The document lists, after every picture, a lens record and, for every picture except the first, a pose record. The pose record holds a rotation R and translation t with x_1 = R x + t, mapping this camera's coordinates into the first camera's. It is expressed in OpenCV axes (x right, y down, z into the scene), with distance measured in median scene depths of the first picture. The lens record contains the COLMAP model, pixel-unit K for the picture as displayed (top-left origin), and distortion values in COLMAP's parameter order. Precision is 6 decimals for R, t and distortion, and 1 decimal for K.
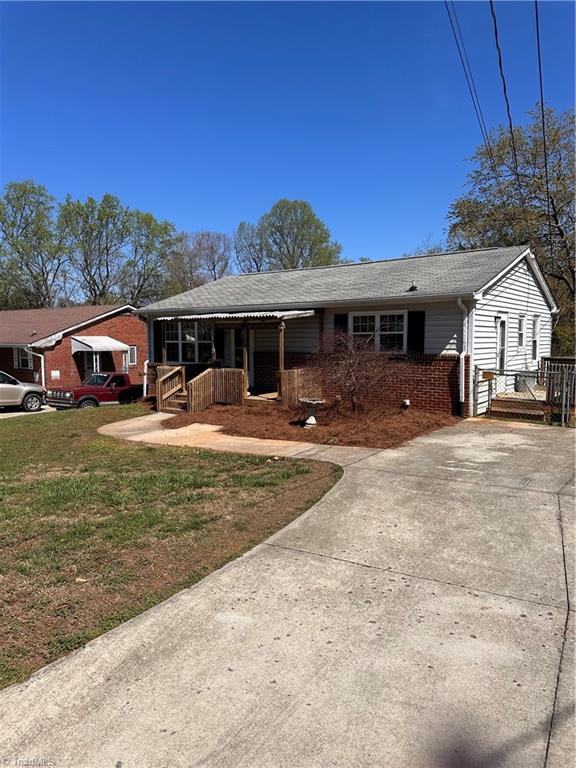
lens RADIAL K [[536.9, 0, 285.5], [0, 536.9, 379.4], [0, 0, 1]] dist [0.031122, -0.001654]
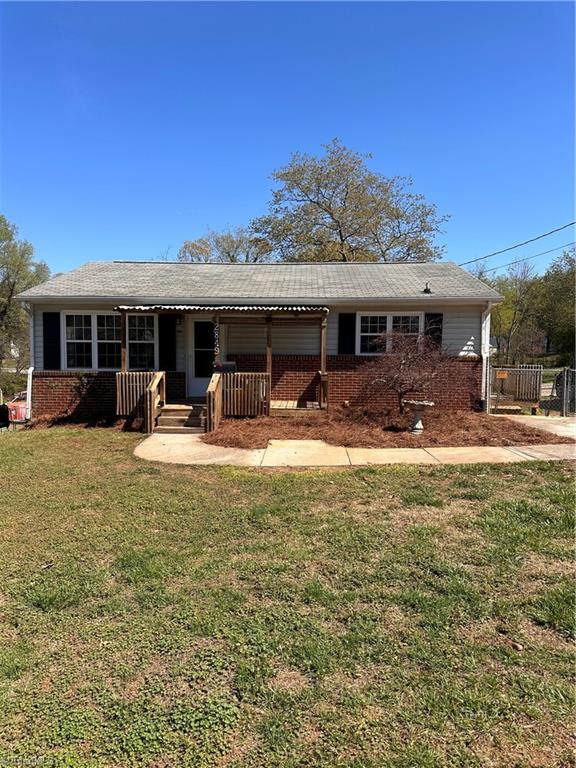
lens RADIAL K [[536.9, 0, 287.8], [0, 536.9, 387.5], [0, 0, 1]] dist [0.031122, -0.001654]
pose [[0.831780, -0.025202, 0.554532, -0.538813], [0.032237, 0.999476, -0.002931, 0.006839], [-0.554168, 0.020314, 0.832157, 0.306119]]
